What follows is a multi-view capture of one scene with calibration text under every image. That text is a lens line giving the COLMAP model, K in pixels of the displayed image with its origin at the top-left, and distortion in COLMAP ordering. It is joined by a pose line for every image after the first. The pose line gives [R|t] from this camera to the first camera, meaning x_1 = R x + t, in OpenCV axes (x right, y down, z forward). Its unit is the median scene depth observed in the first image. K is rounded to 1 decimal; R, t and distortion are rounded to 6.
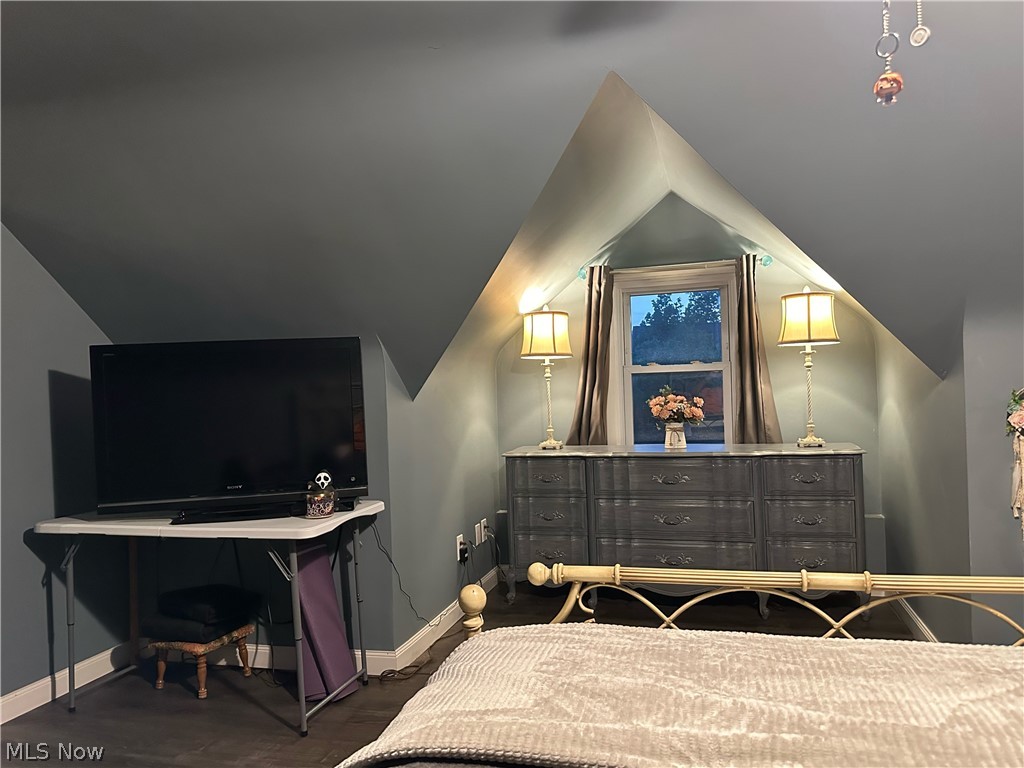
lens RADIAL K [[734.8, 0, 517.7], [0, 734.8, 388.5], [0, 0, 1]] dist [0.152464, -0.289305]
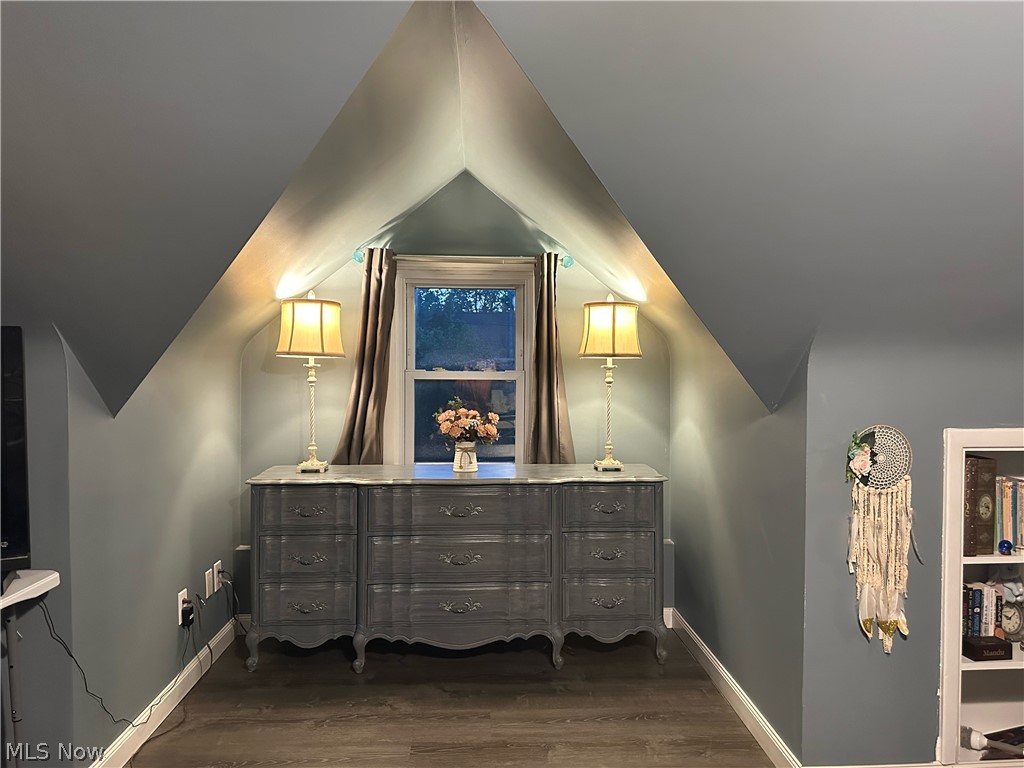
lens RADIAL K [[734.8, 0, 517.7], [0, 734.8, 388.5], [0, 0, 1]] dist [0.152464, -0.289305]
pose [[0.945761, 0.029806, 0.323493, -0.008622], [-0.037584, 0.999135, 0.017822, -0.032683], [-0.322682, -0.029014, 0.946063, 0.174801]]
